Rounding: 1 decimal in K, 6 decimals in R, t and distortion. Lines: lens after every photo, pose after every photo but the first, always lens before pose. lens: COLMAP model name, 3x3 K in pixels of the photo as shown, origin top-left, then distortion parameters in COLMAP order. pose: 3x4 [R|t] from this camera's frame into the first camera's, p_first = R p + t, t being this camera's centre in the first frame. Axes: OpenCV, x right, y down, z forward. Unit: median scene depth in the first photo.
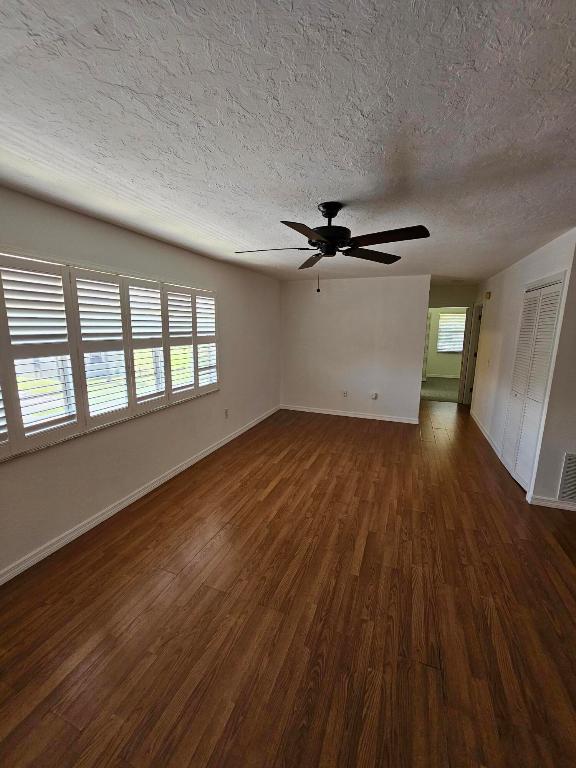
lens RADIAL K [[312.0, 0, 286.4], [0, 312.0, 386.4], [0, 0, 1]] dist [-0.003101, -0.000321]
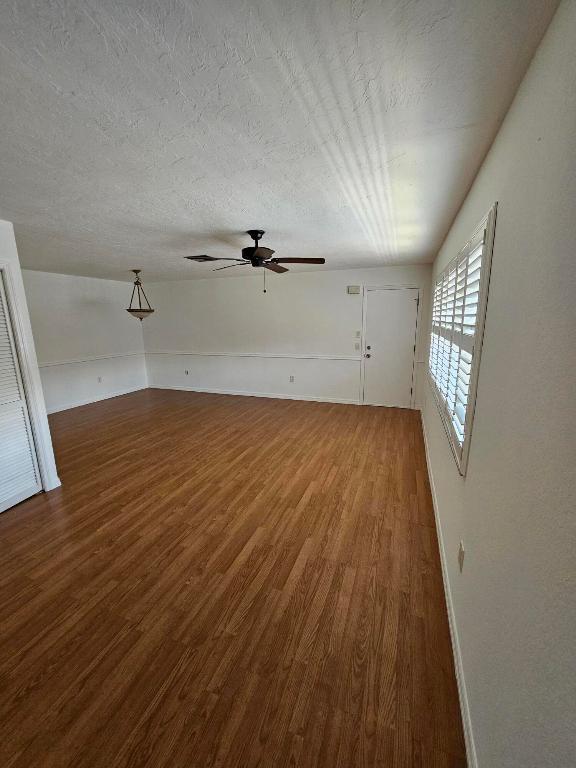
lens RADIAL K [[312.0, 0, 286.4], [0, 312.0, 386.4], [0, 0, 1]] dist [-0.003101, -0.000321]
pose [[-0.999912, 0.008938, -0.009790, 0.015645], [0.004338, 0.918484, 0.395434, -0.345318], [0.012526, 0.395357, -0.918442, 1.815215]]
